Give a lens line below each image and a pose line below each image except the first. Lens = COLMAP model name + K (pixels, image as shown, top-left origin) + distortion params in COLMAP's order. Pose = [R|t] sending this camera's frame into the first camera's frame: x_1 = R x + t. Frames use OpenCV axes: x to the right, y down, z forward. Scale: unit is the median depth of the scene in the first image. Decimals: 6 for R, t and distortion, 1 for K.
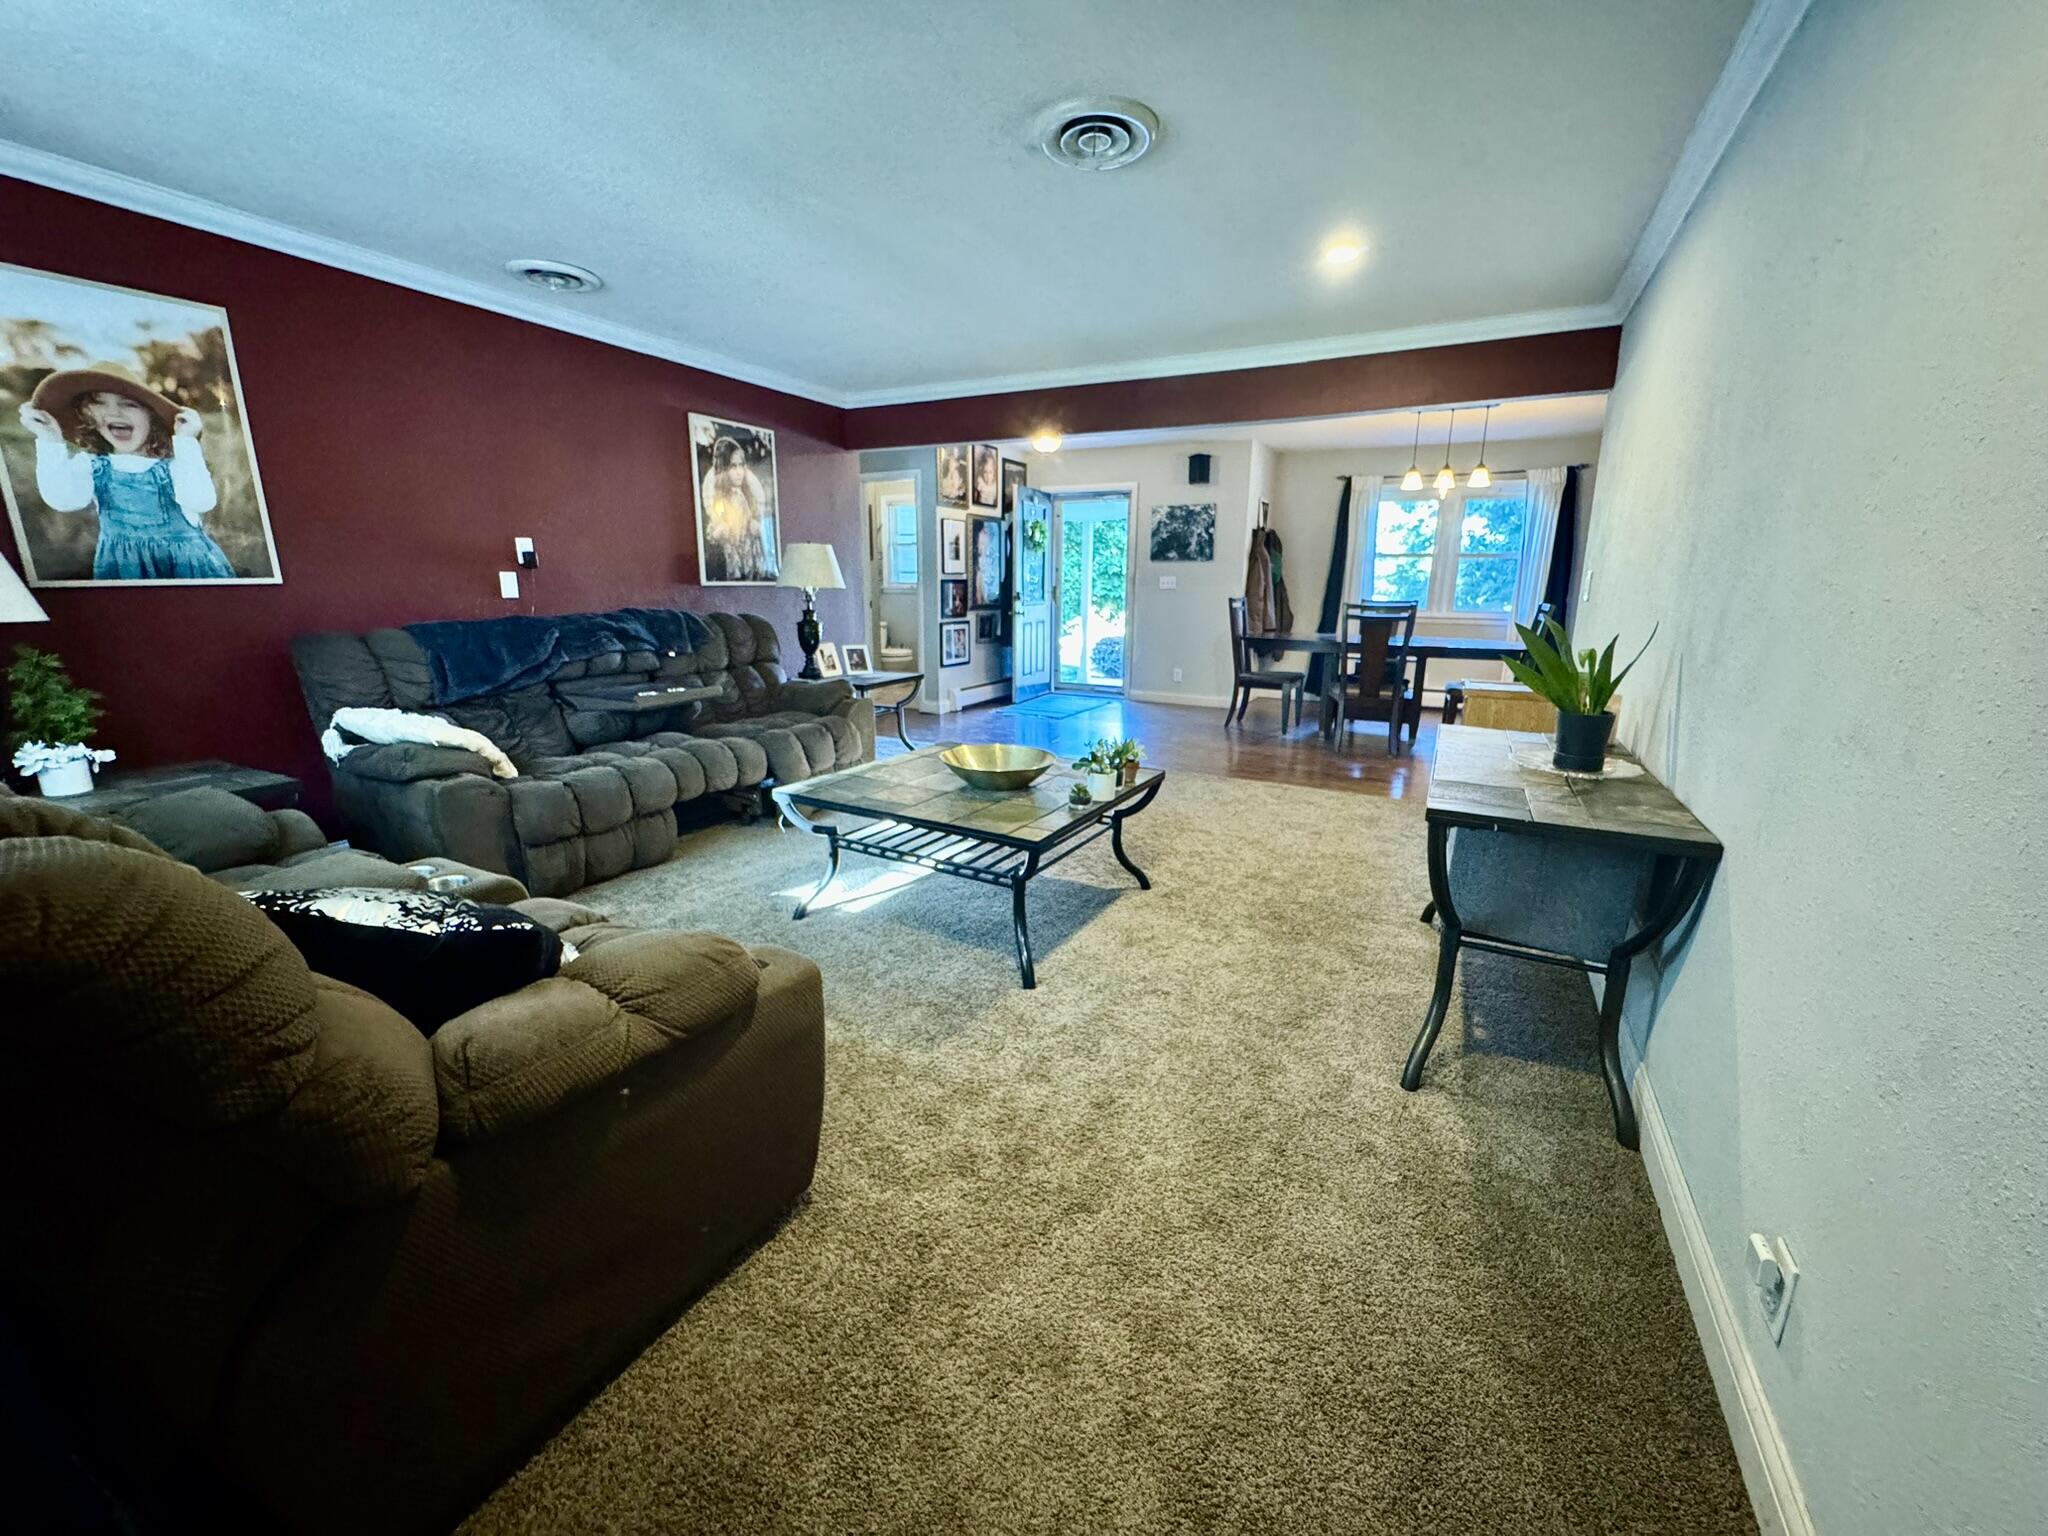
lens RADIAL K [[819.2, 0, 1018.2], [0, 819.2, 773.2], [0, 0, 1]] dist [-0.007646, -0.000126]
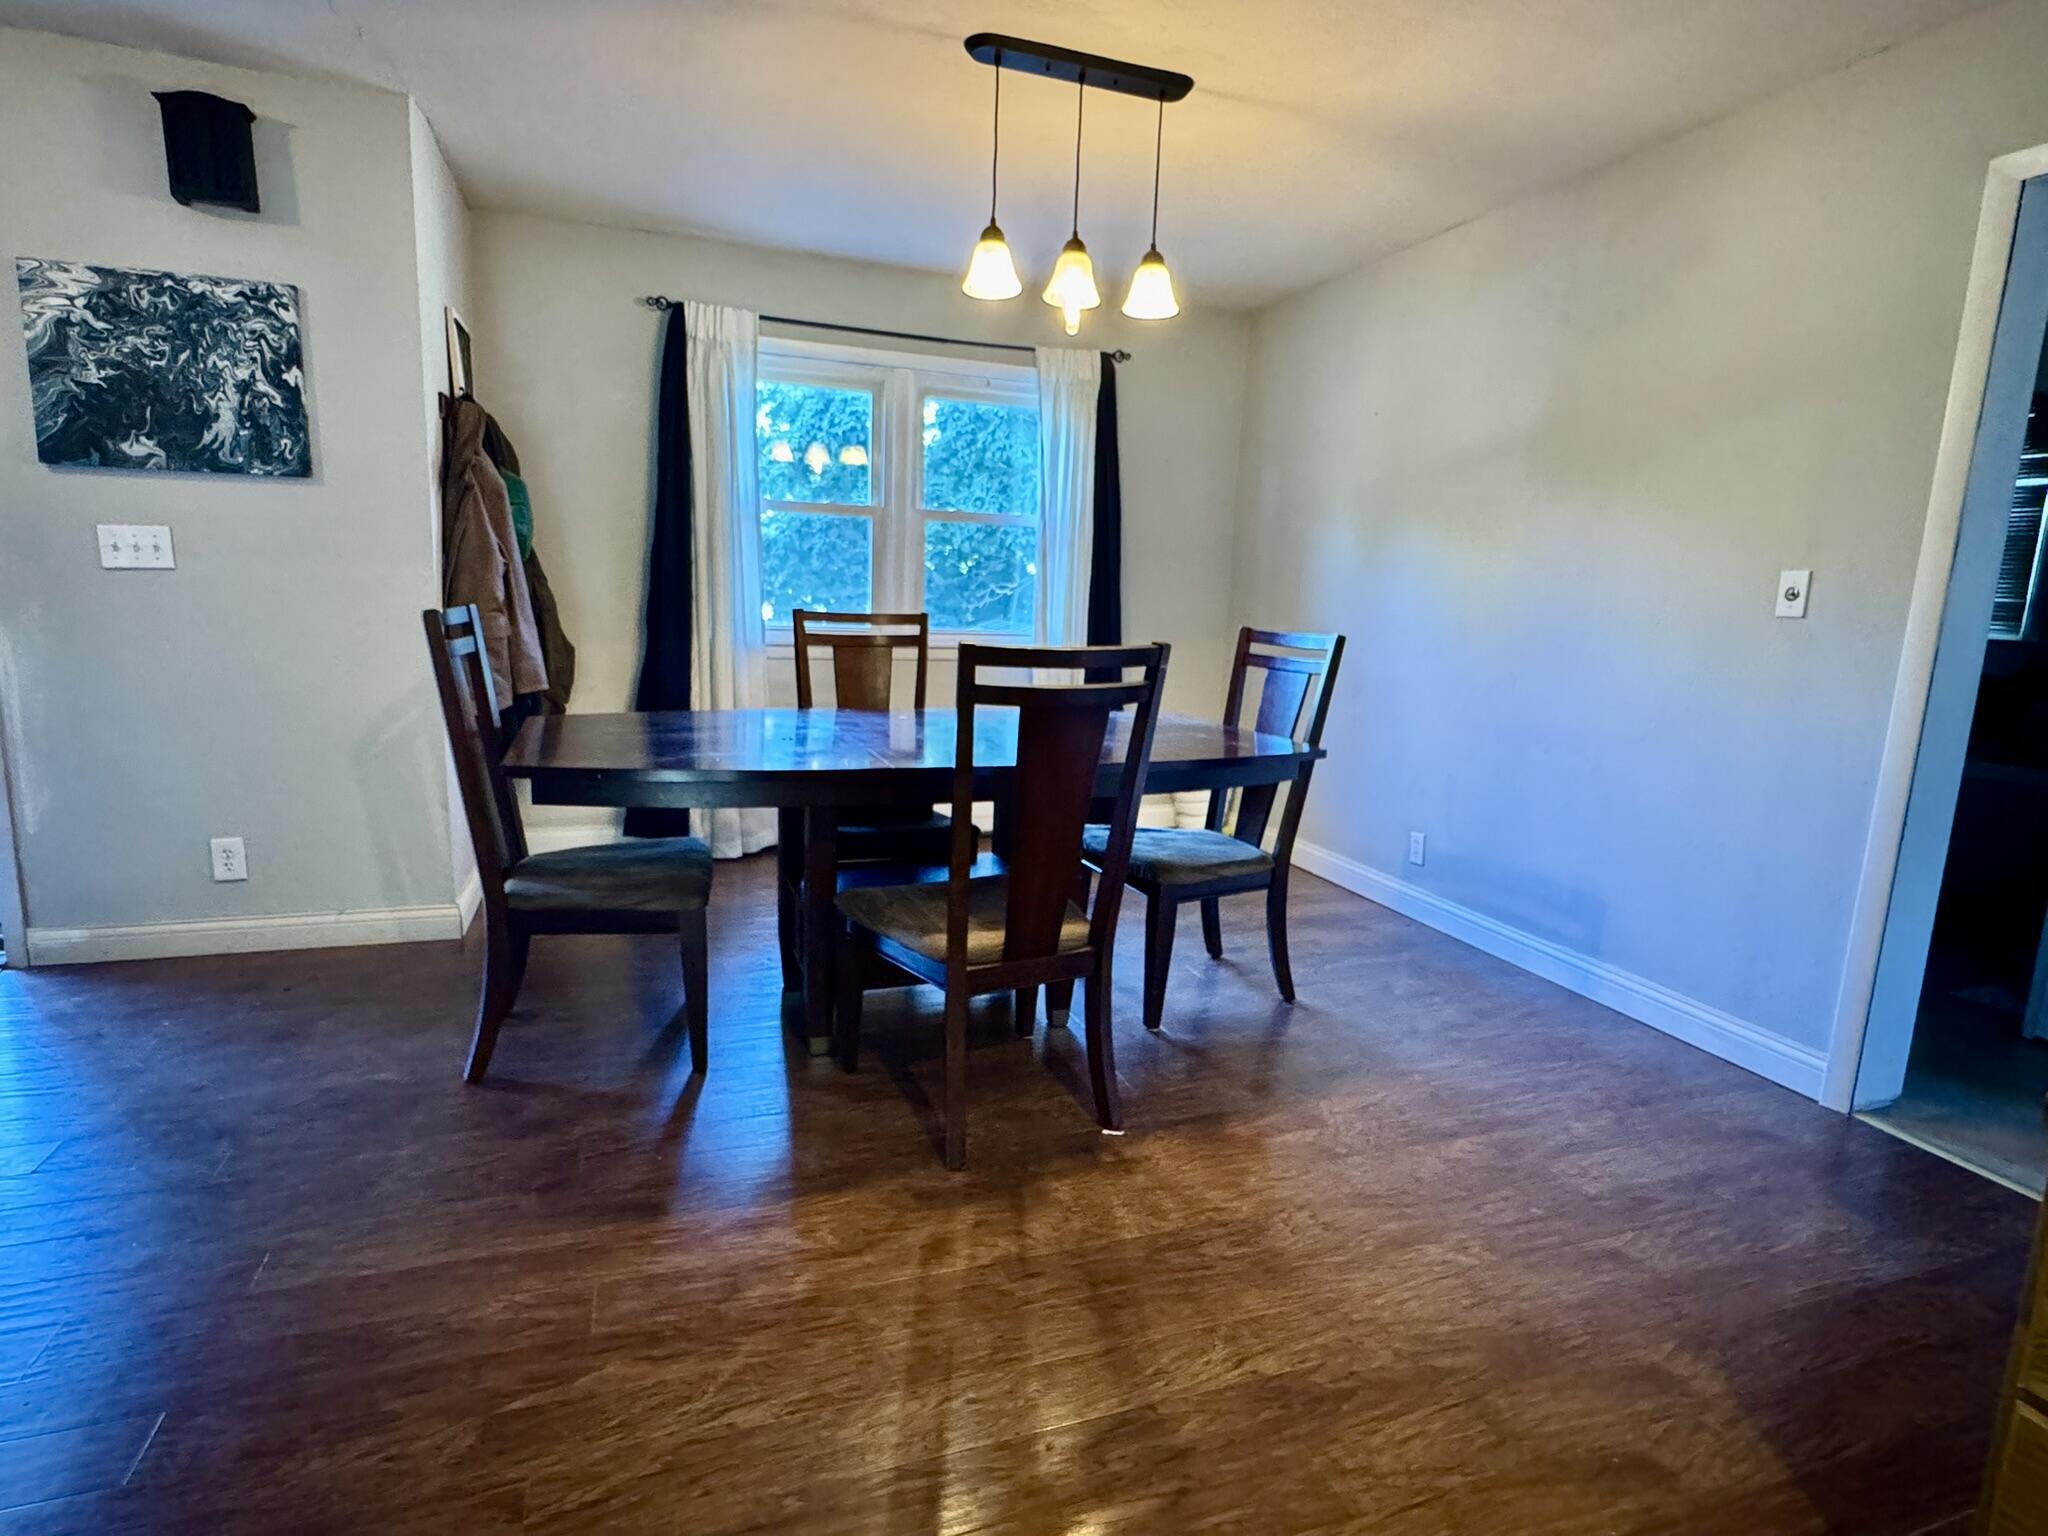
lens RADIAL K [[1055.1, 0, 1022.5], [0, 1055.1, 763.8], [0, 0, 1]] dist [-0.000196, -0.001123]
pose [[0.668208, -0.108767, 0.735981, 0.115441], [0.140945, 0.989848, 0.018319, -0.126568], [-0.730502, 0.091492, 0.676754, 0.556214]]
